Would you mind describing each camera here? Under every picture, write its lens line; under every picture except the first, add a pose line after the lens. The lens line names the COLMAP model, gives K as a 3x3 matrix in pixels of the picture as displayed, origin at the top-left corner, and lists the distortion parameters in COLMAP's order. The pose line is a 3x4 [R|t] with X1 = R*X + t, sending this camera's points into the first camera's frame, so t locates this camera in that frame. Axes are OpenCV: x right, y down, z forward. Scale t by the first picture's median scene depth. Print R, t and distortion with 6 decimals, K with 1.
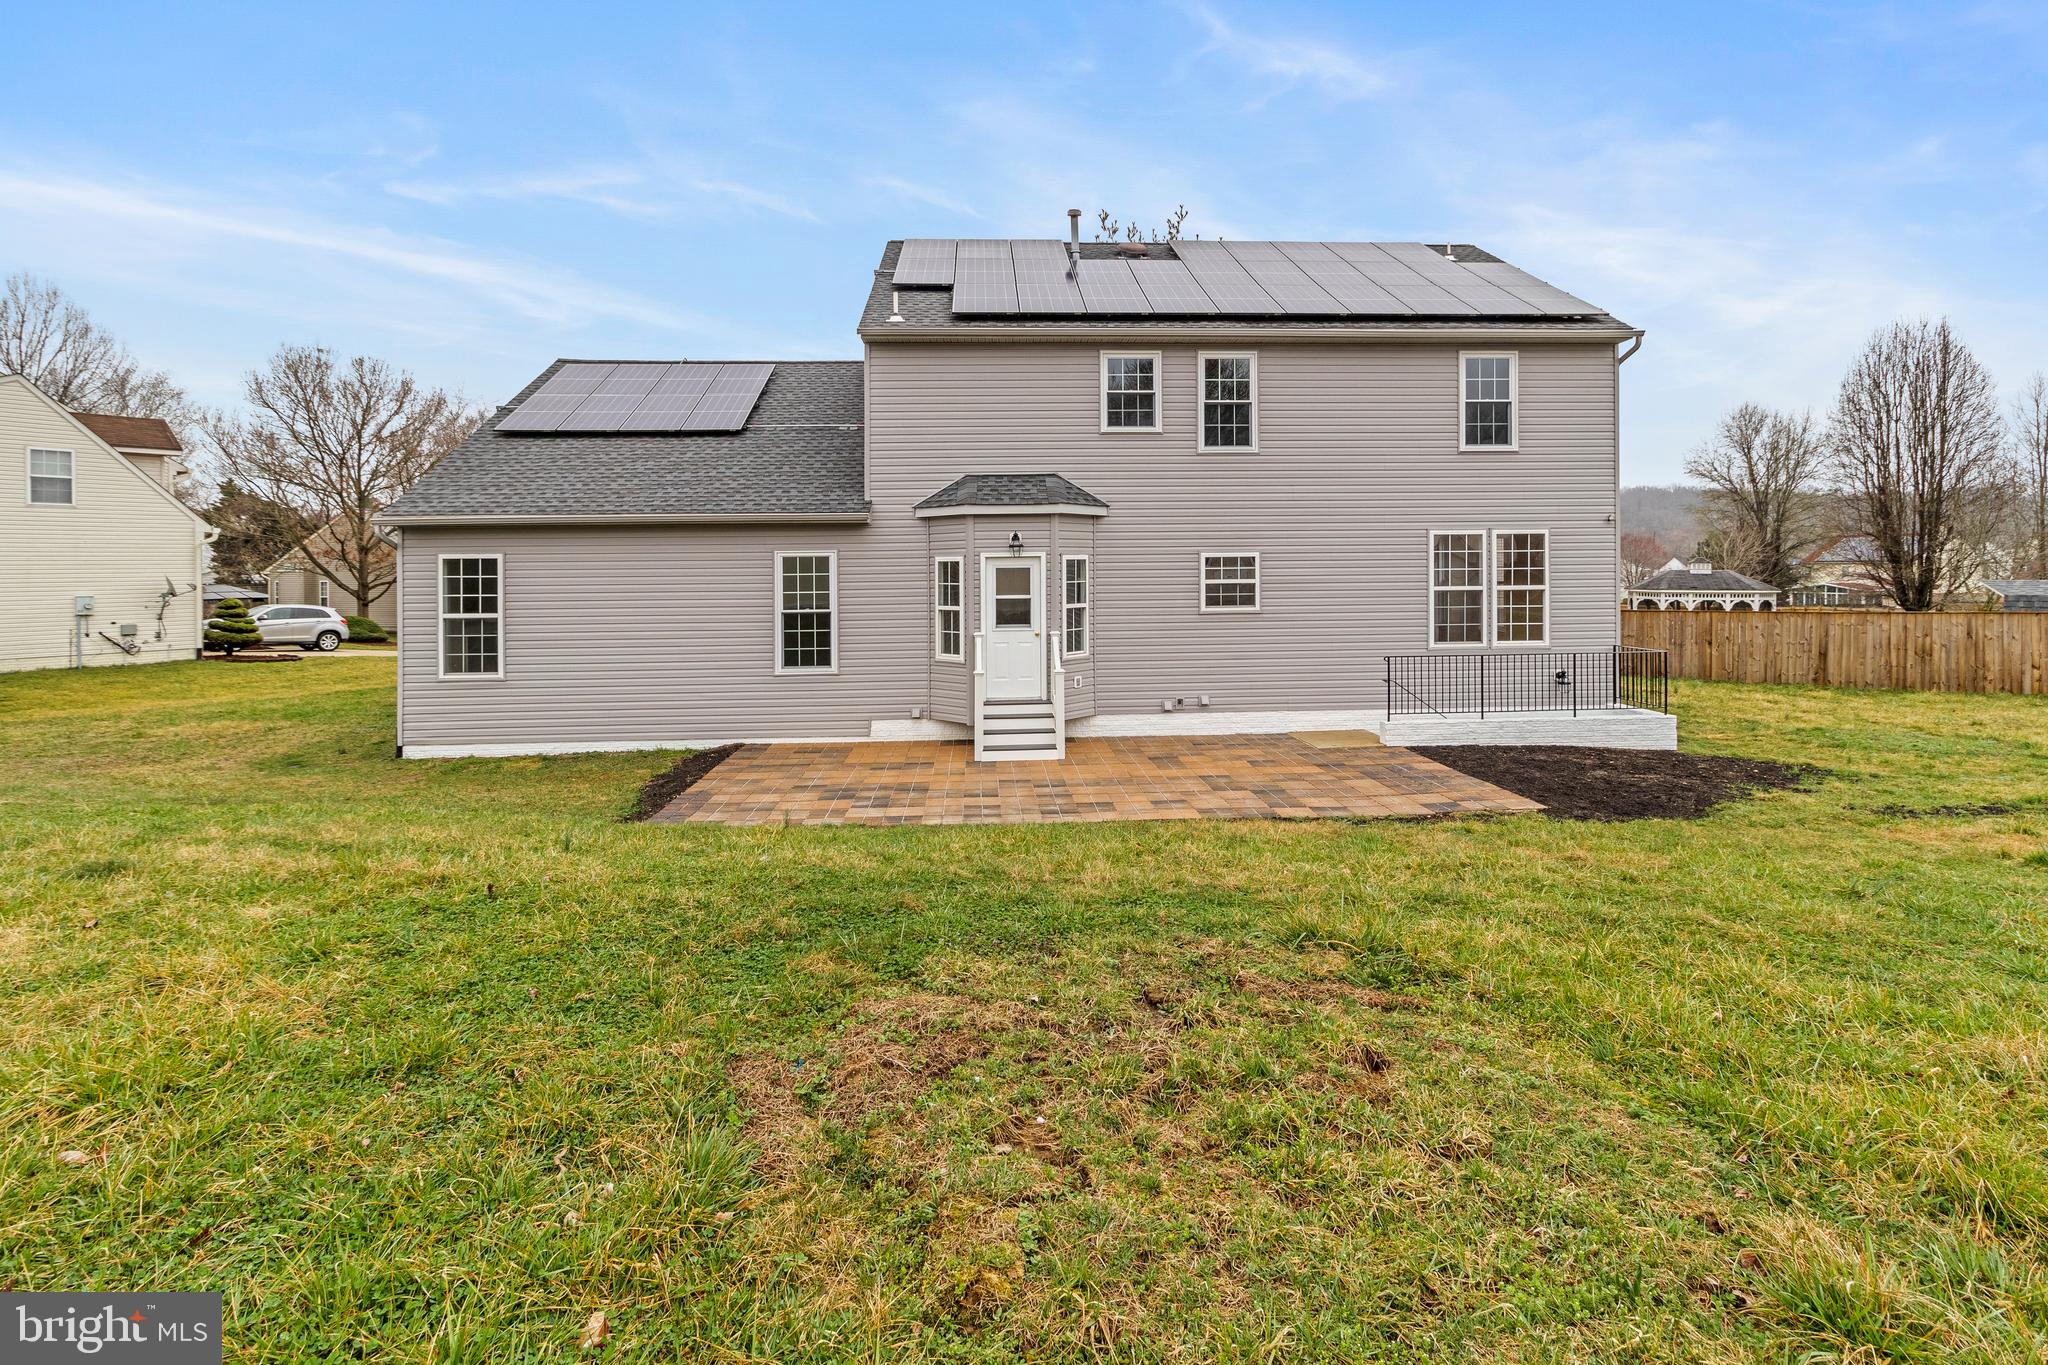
lens RADIAL K [[1001.4, 0, 1026.5], [0, 1001.4, 564.2], [0, 0, 1]] dist [0.003486, 0.000195]
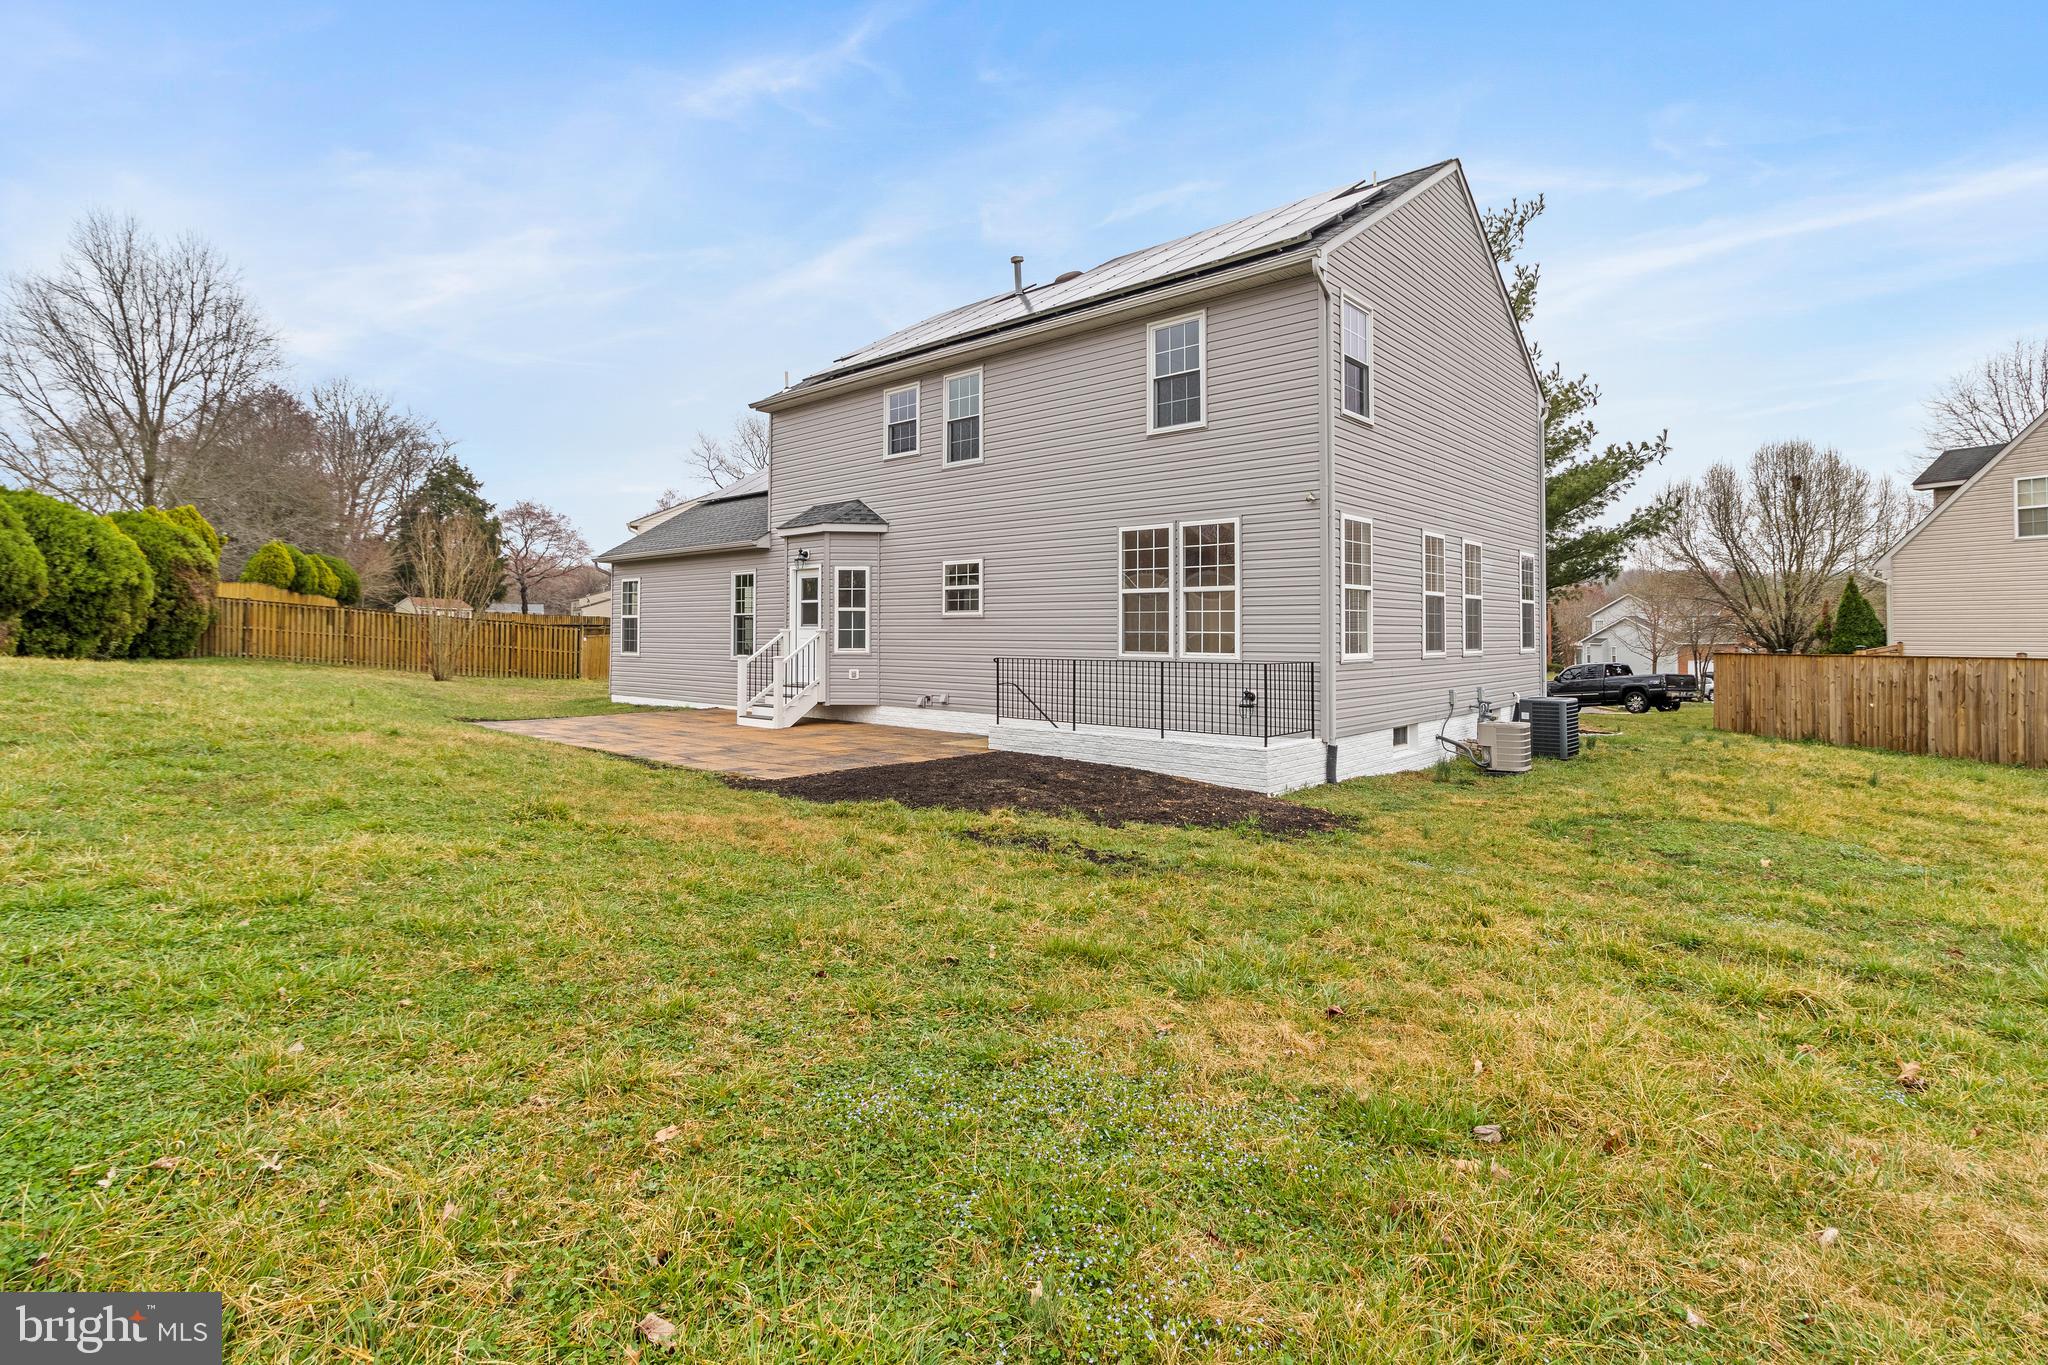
lens RADIAL K [[952.5, 0, 1042.4], [0, 952.5, 609.2], [0, 0, 1]] dist [-0.004682, -0.000079]
pose [[0.722771, -0.003736, -0.691077, 0.959280], [-0.011246, 0.999789, -0.017167, 0.056438], [0.690996, 0.020179, 0.722577, 0.335026]]
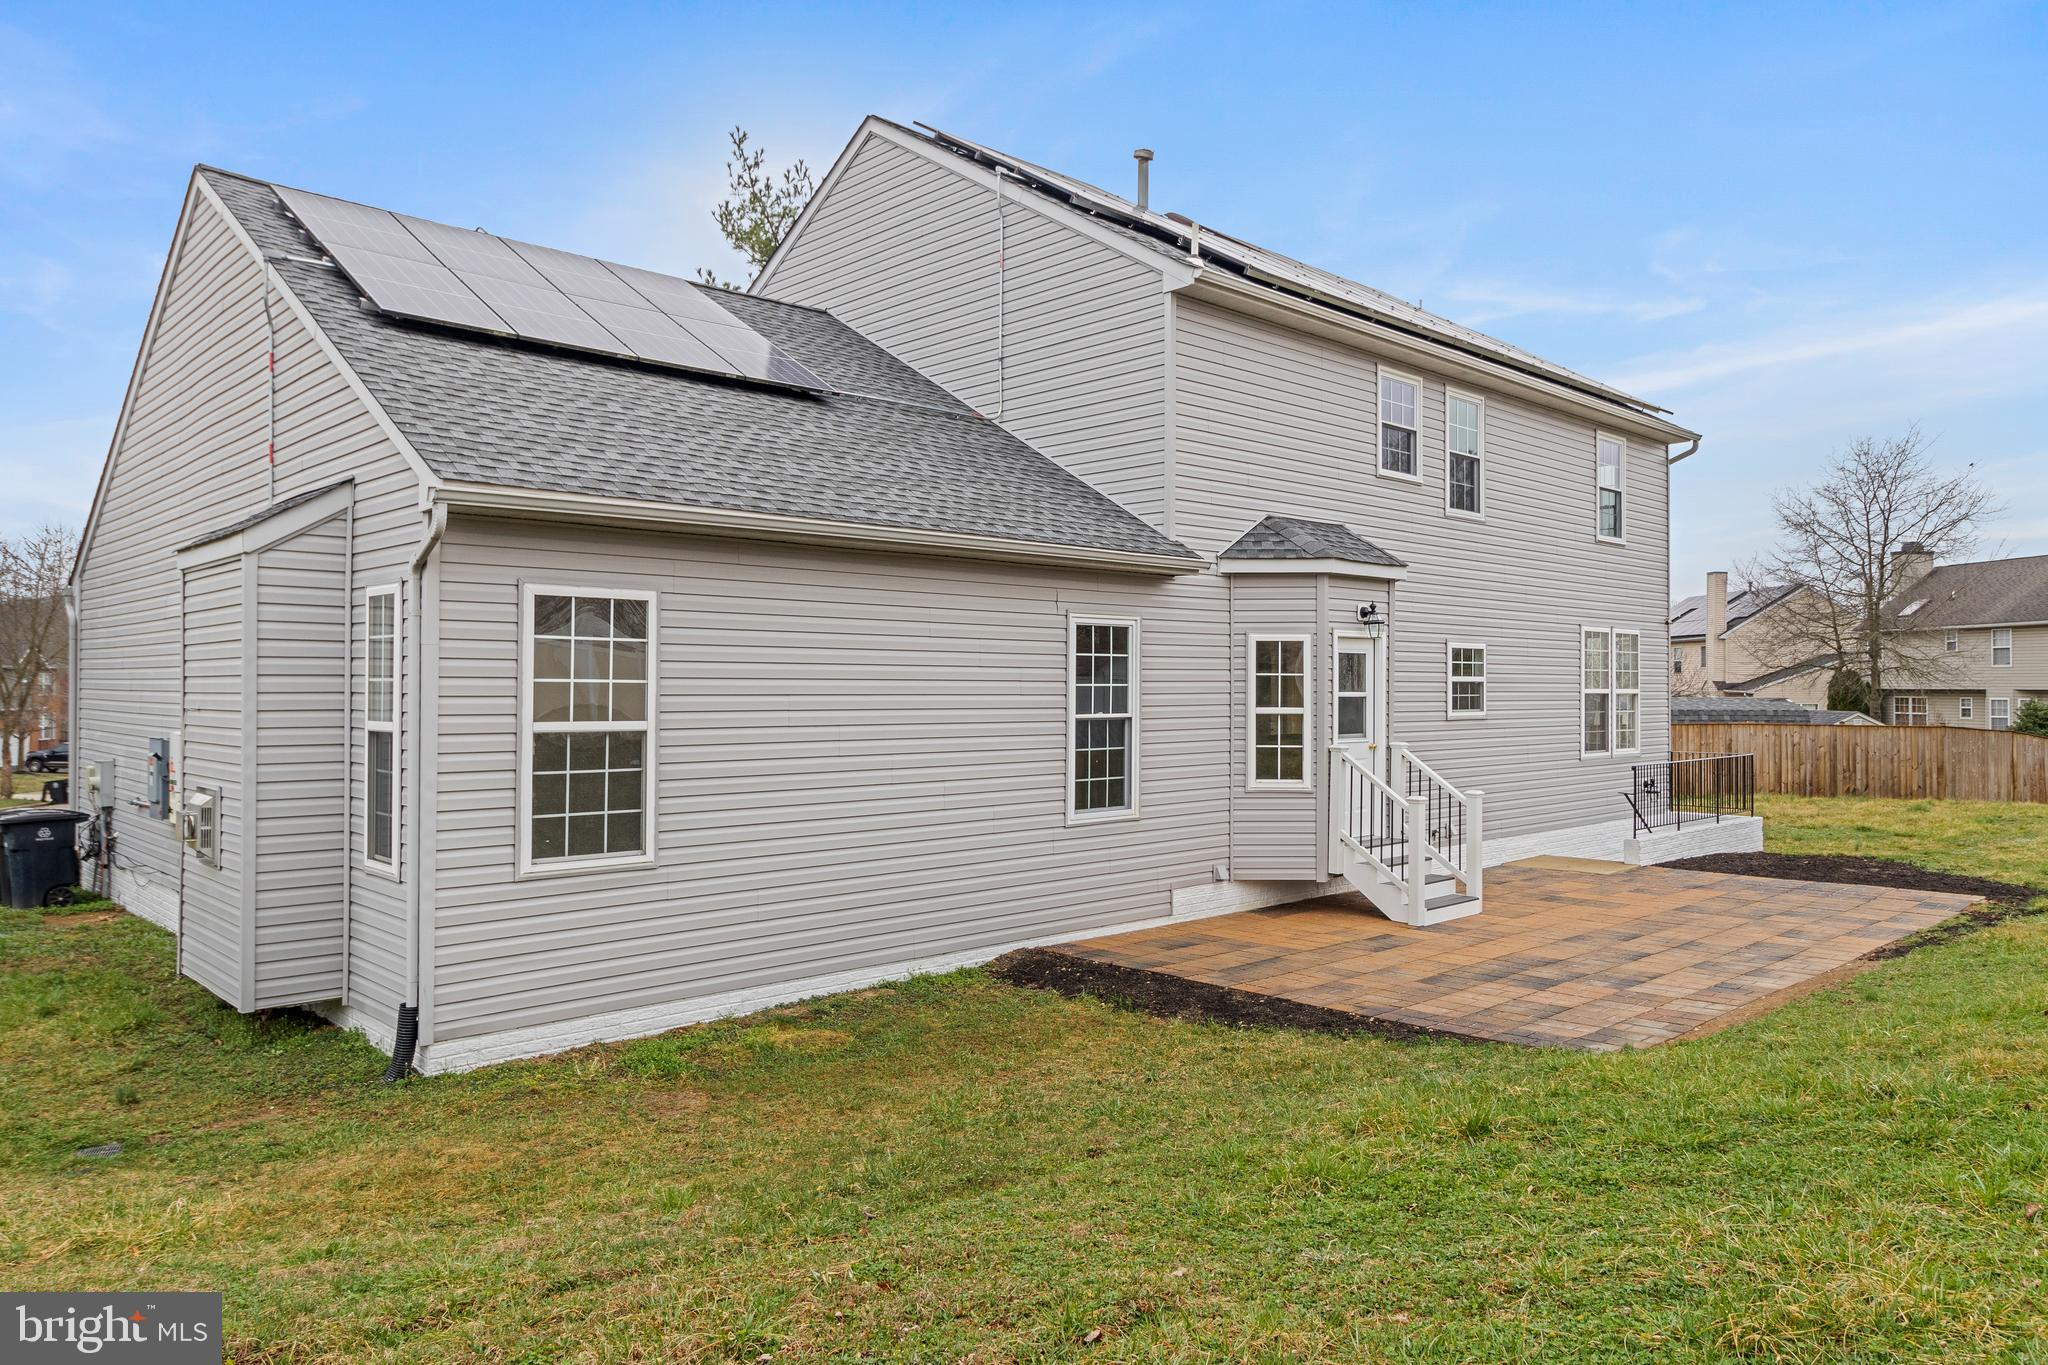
lens RADIAL K [[1370.0, 0, 1028.8], [0, 1370.0, 690.0], [0, 0, 1]] dist [0.012839, 0.001006]
pose [[0.760220, 0.010961, 0.649574, -0.773807], [-0.003592, 0.999913, -0.012668, 0.040862], [-0.649656, 0.007297, 0.760193, 0.396735]]
